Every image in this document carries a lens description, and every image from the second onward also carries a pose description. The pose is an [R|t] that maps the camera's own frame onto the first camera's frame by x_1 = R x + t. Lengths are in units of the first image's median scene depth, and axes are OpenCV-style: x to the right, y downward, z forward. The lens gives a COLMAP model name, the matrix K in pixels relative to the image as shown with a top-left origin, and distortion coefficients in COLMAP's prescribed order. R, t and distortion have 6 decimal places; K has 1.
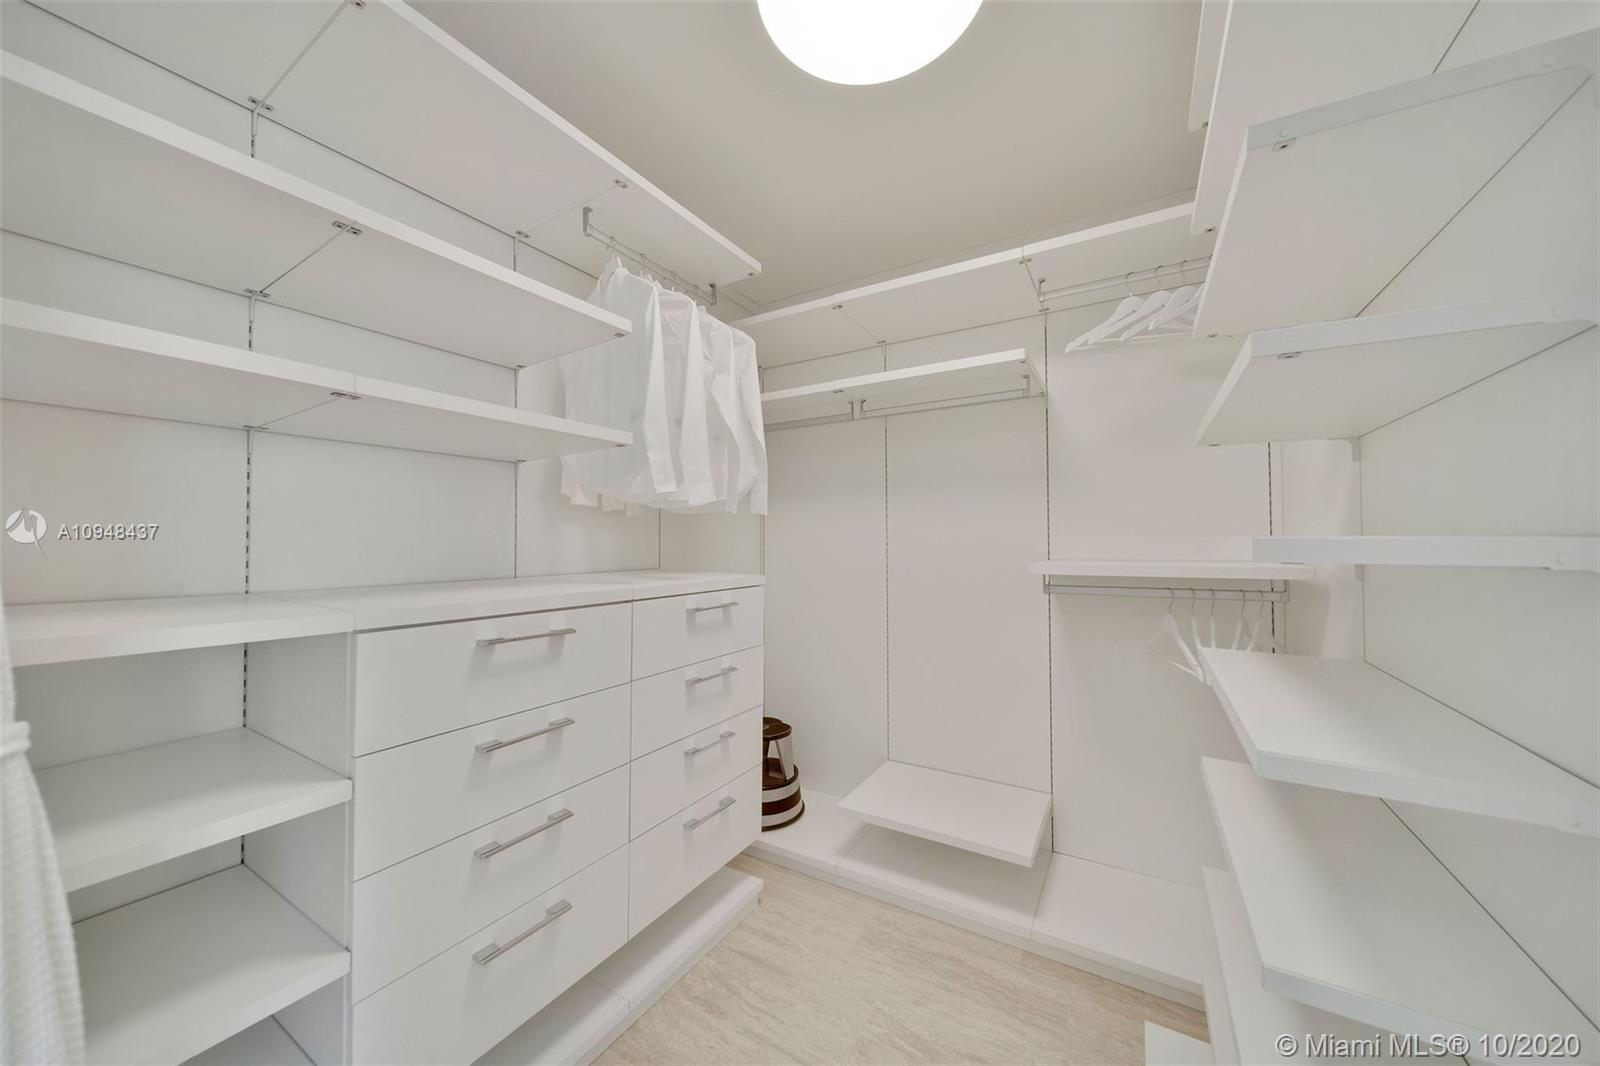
lens RADIAL K [[577.2, 0, 798.1], [0, 577.2, 532.9], [0, 0, 1]] dist [0.000686, -0.000089]
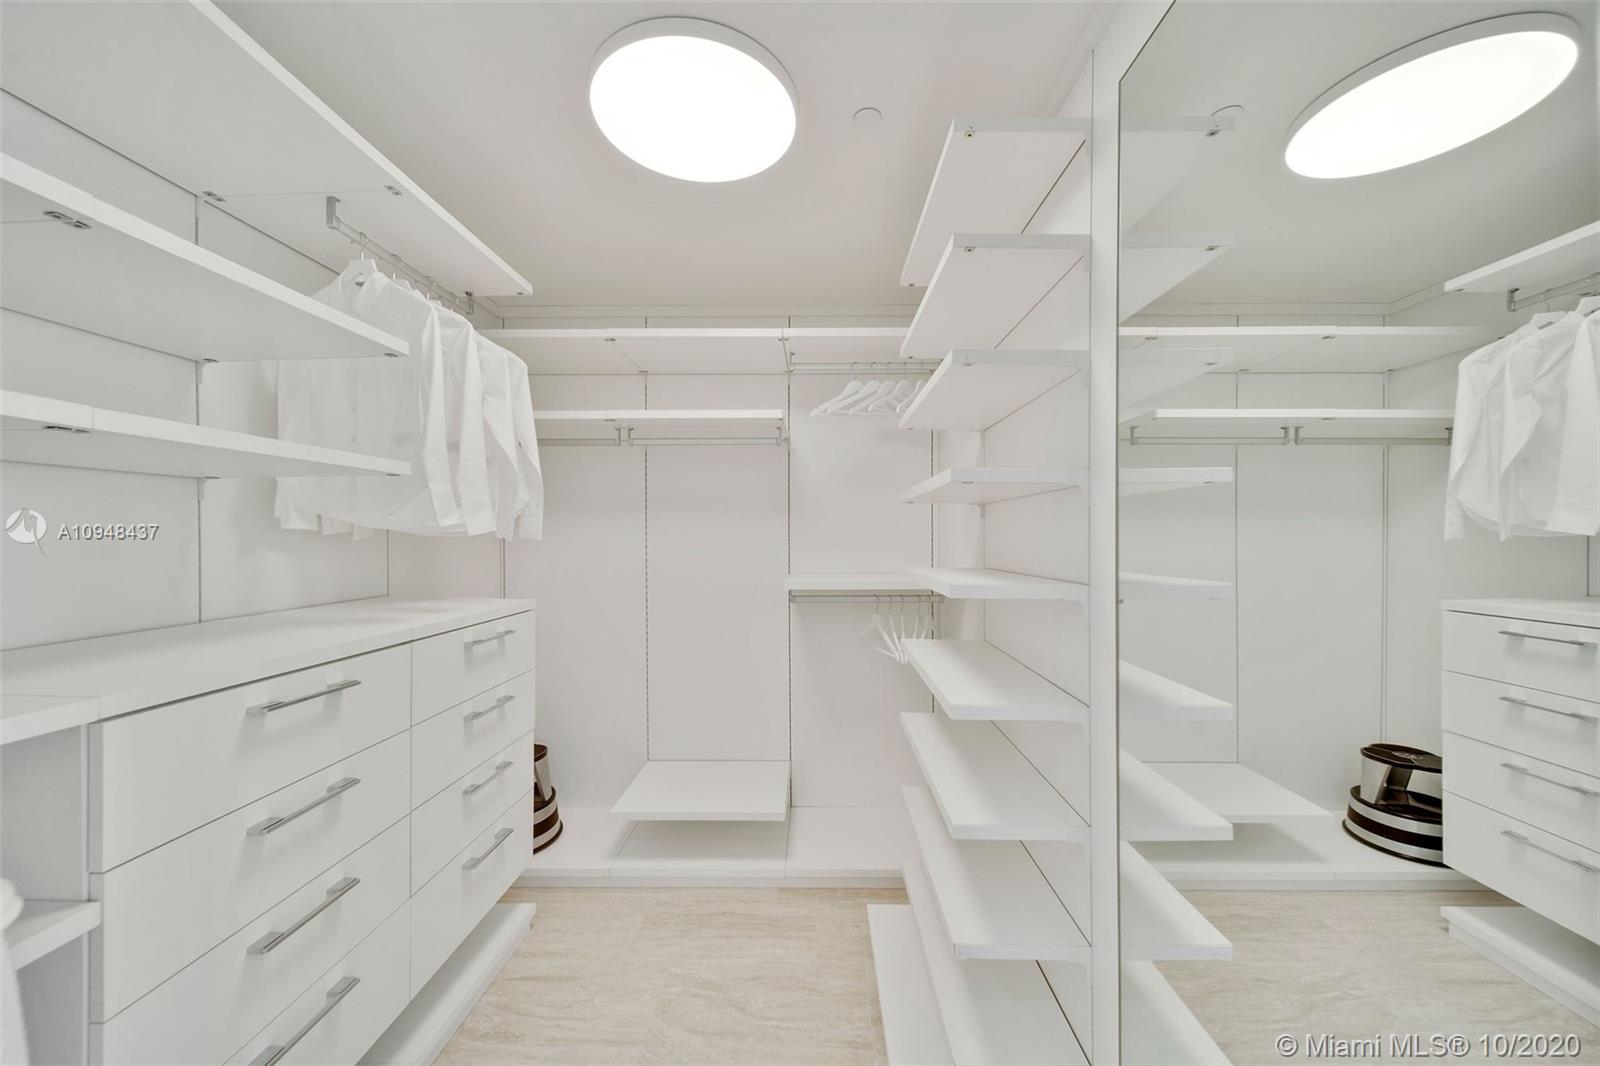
lens RADIAL K [[577.2, 0, 806.4], [0, 577.2, 538.8], [0, 0, 1]] dist [0.000686, -0.000089]
pose [[0.873362, -0.009271, 0.486983, -0.160576], [0.001175, 0.999856, 0.016928, -0.056557], [-0.487070, -0.014212, 0.873247, -0.112870]]
